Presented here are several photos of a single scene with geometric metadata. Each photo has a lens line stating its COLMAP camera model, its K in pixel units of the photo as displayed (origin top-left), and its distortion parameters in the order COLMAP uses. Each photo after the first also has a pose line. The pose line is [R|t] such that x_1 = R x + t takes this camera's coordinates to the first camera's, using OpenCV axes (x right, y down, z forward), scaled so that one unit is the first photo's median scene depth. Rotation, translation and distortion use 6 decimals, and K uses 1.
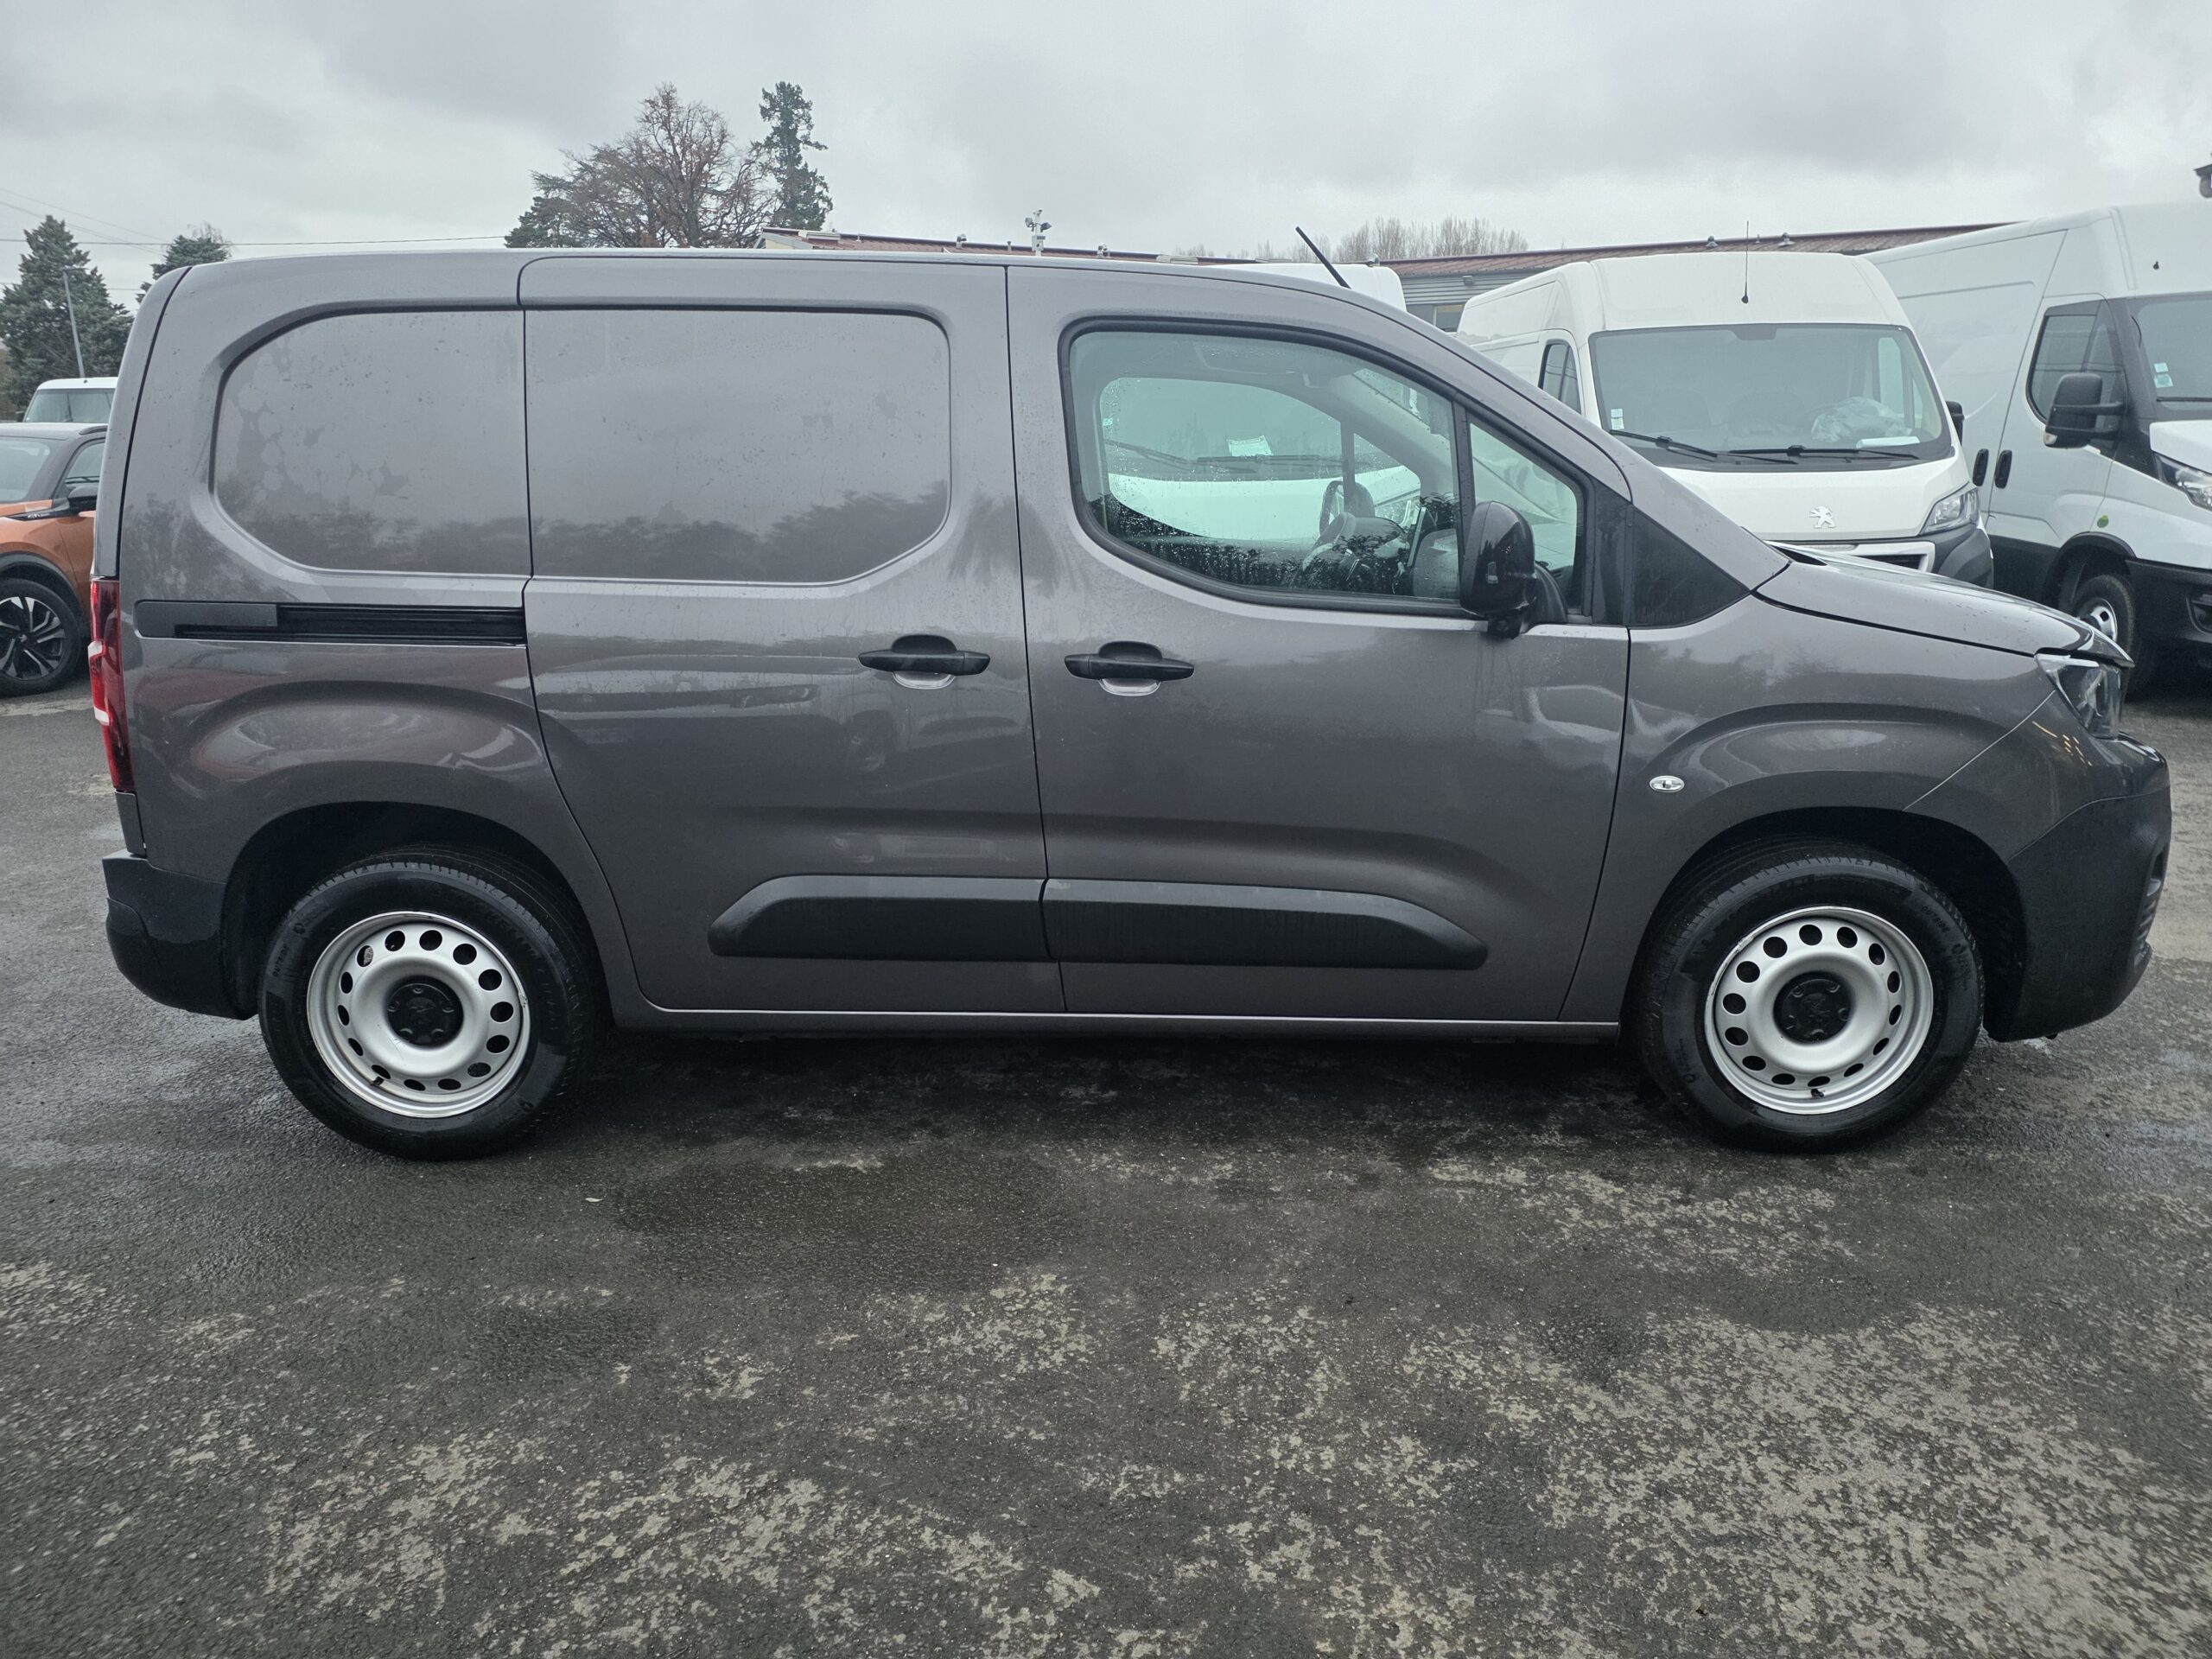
lens RADIAL K [[1492.5, 0, 1108.3], [0, 1492.5, 838.4], [0, 0, 1]] dist [0.036401, -0.008795]
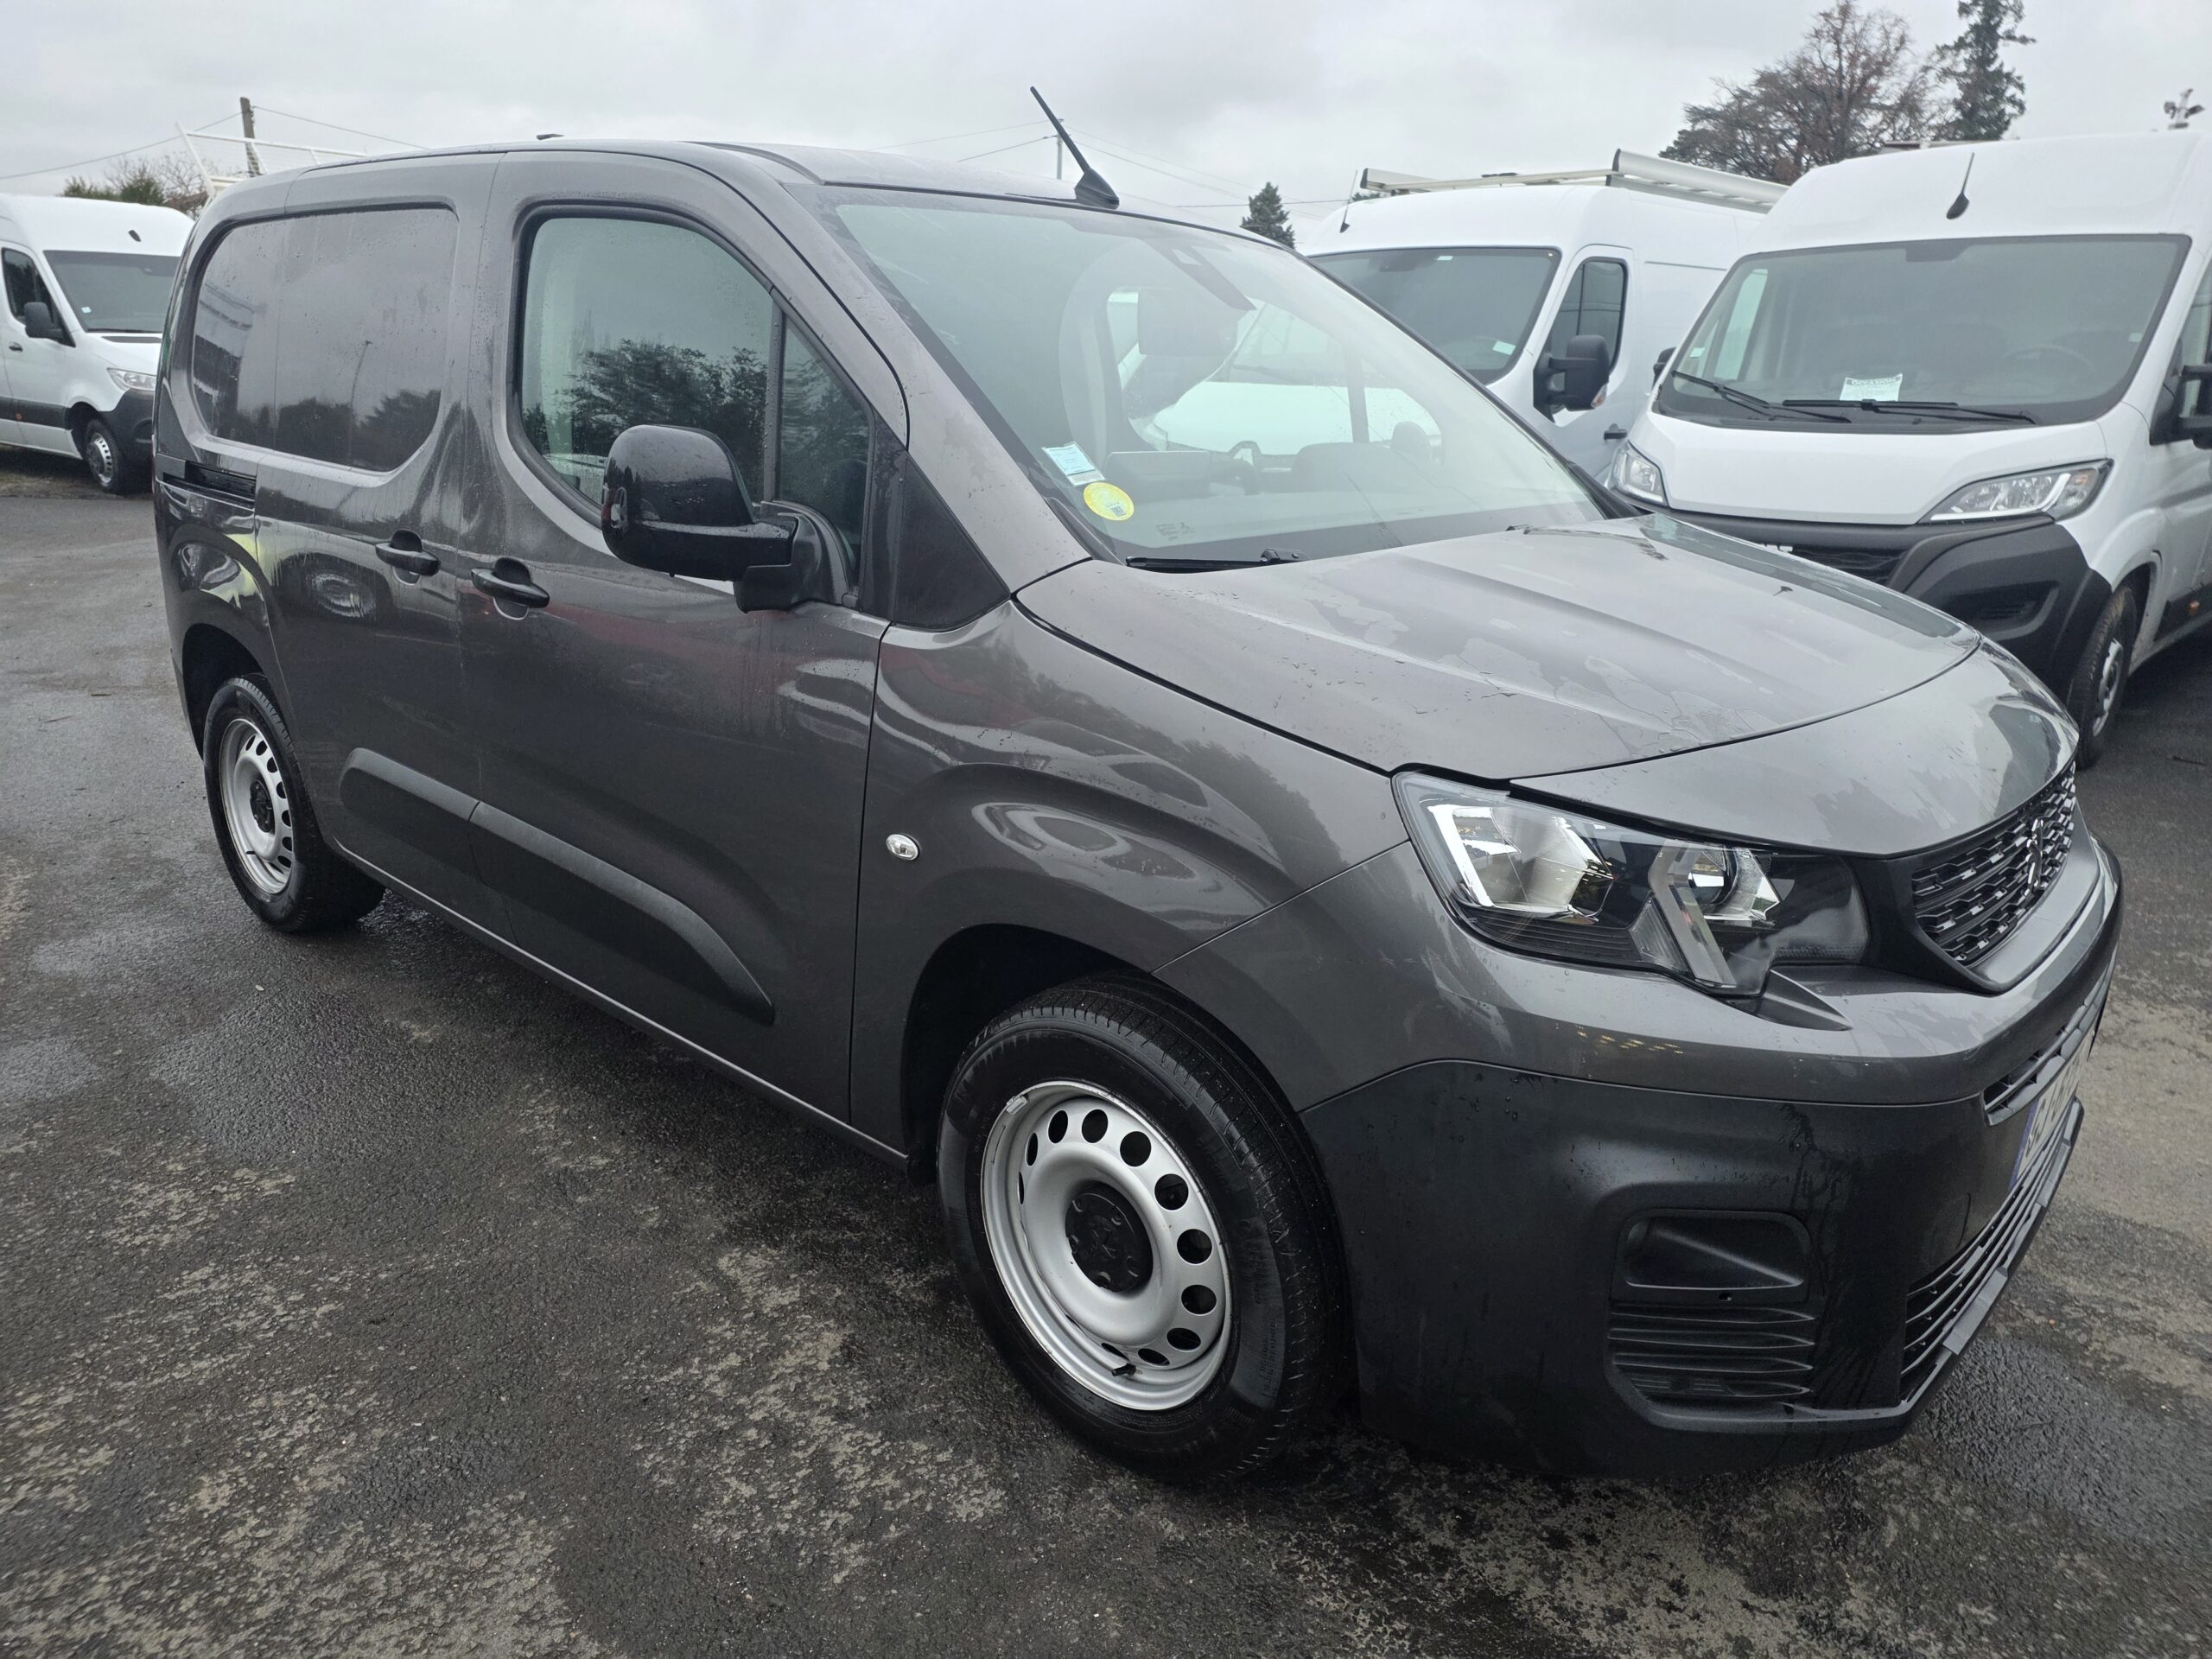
lens RADIAL K [[1478.8, 0, 1106.0], [0, 1478.8, 825.9], [0, 0, 1]] dist [0.011174, 0.004344]
pose [[0.753523, 0.214615, -0.621405, 0.818037], [-0.193269, 0.975762, 0.102639, -0.127659], [0.628372, 0.042757, 0.776737, 0.484031]]
